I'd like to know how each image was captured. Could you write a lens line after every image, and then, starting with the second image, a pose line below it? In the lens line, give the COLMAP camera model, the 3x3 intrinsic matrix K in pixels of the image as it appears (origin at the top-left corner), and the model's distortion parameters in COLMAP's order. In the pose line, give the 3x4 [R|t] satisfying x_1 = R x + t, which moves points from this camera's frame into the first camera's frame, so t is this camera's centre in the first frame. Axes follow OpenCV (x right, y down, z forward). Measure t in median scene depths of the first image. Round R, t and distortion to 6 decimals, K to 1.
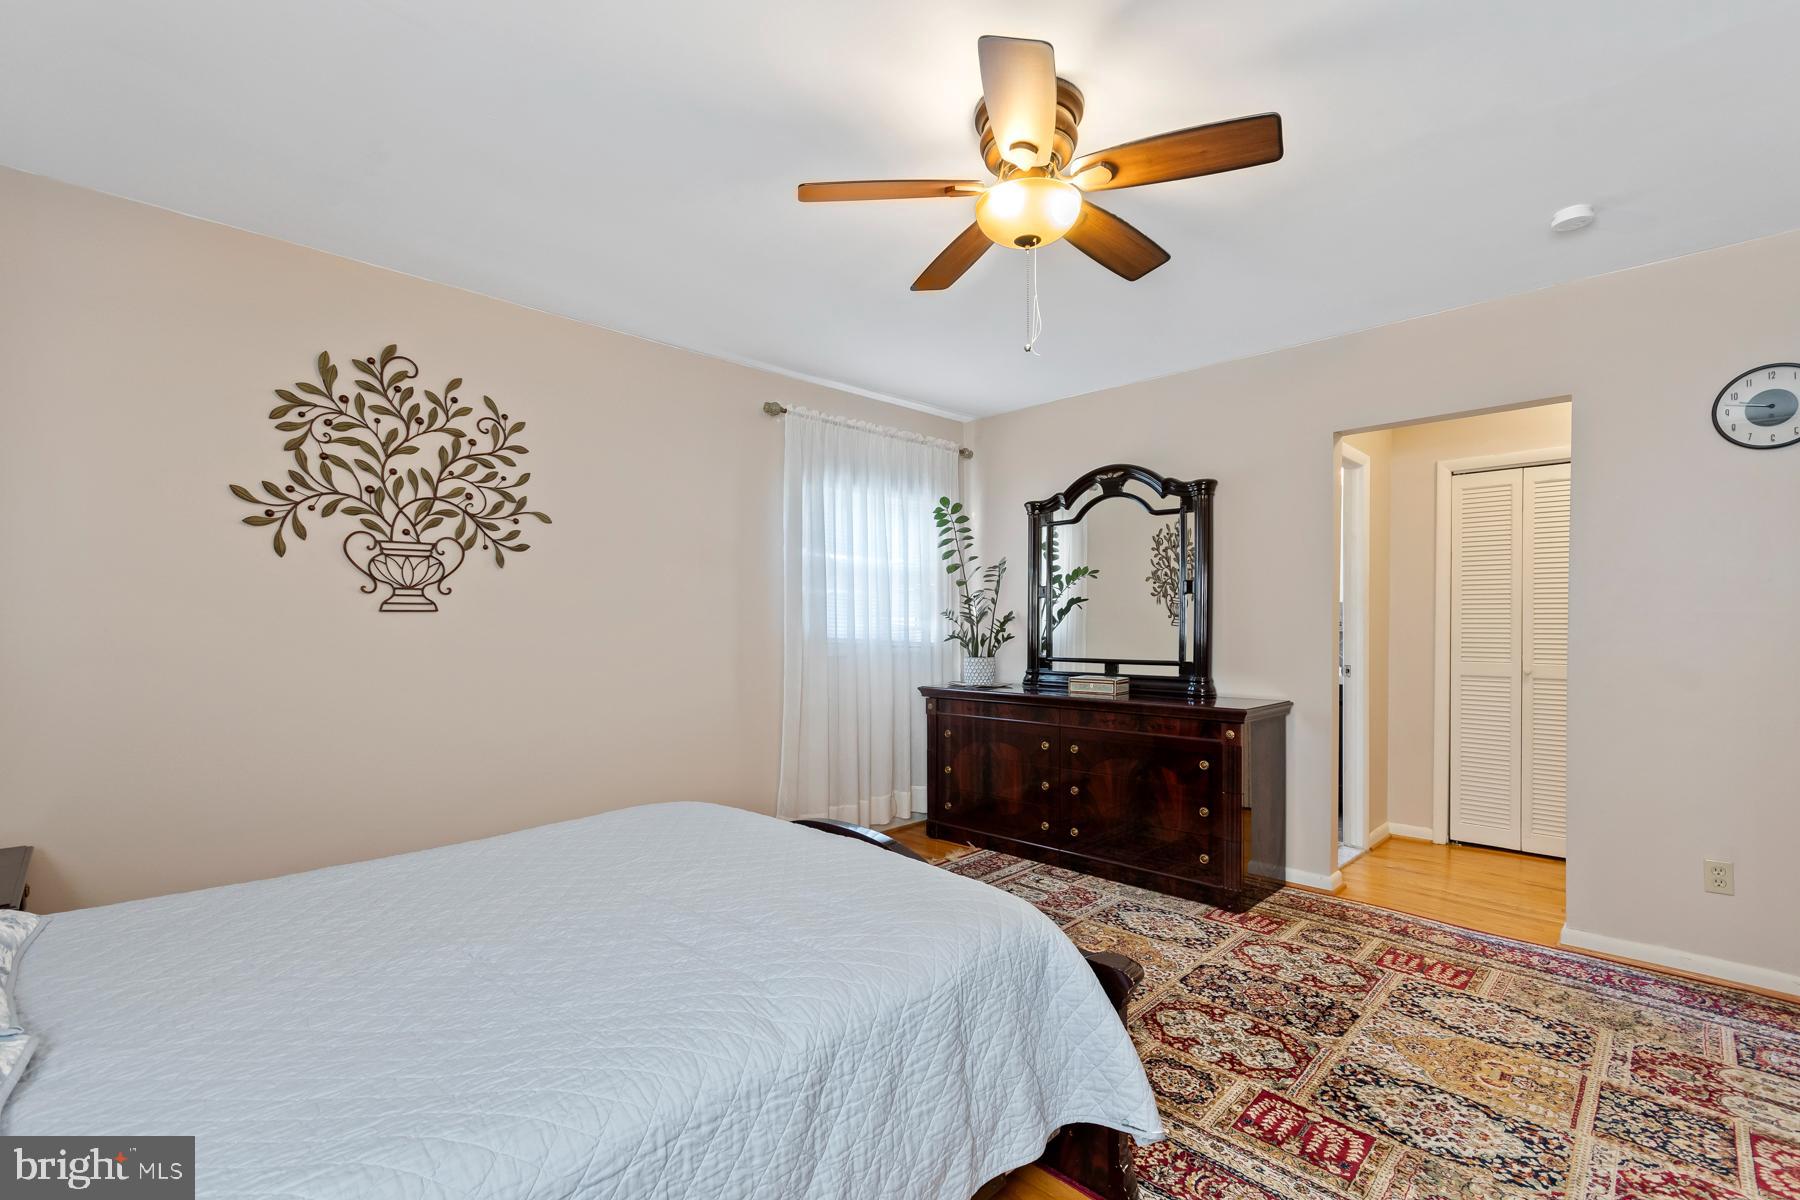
lens RADIAL K [[789.5, 0, 910.8], [0, 789.5, 630.7], [0, 0, 1]] dist [0.002408, 0.000158]
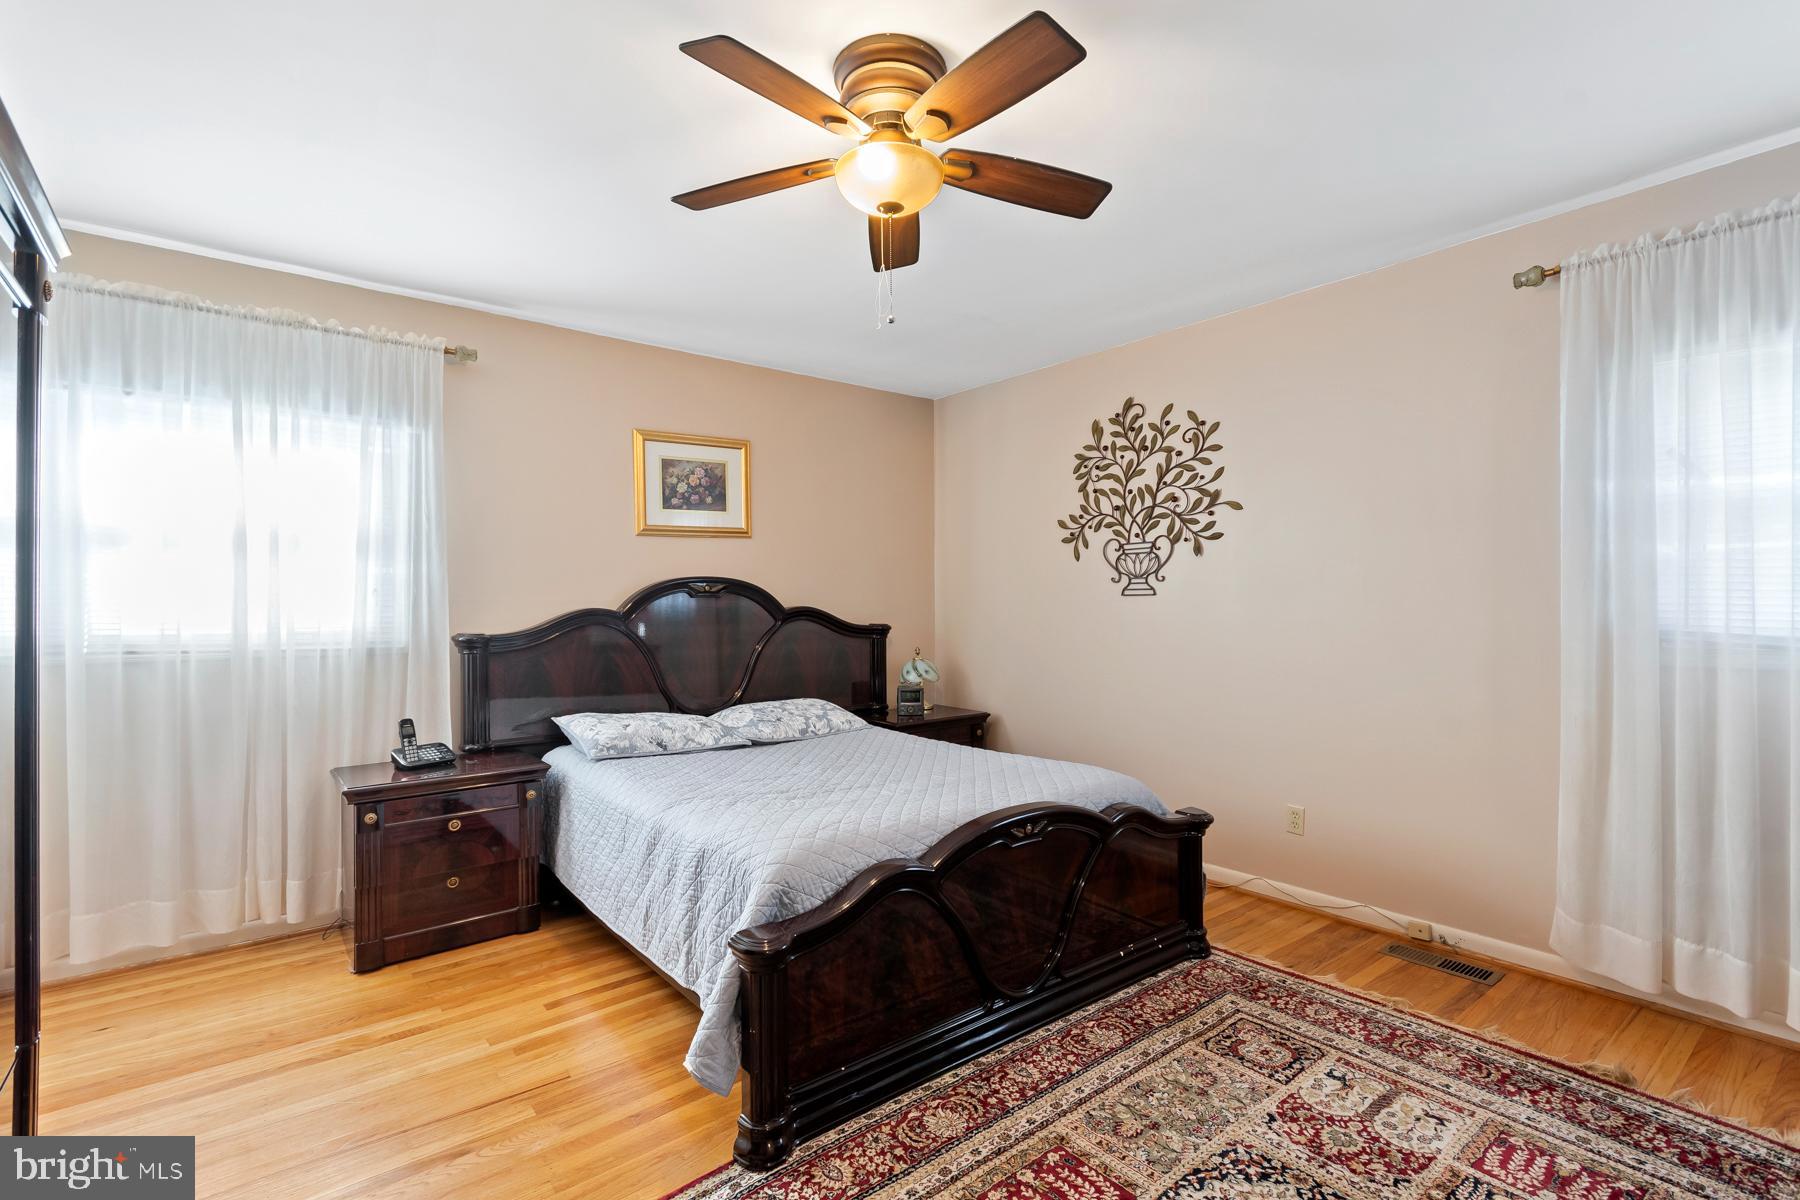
lens RADIAL K [[789.5, 0, 900.8], [0, 789.5, 603.5], [0, 0, 1]] dist [0.002408, 0.000158]
pose [[-0.088305, 0.000724, -0.996093, 0.703159], [-0.008672, 0.999961, 0.001496, -0.009267], [0.996056, 0.008770, -0.088295, 0.716585]]
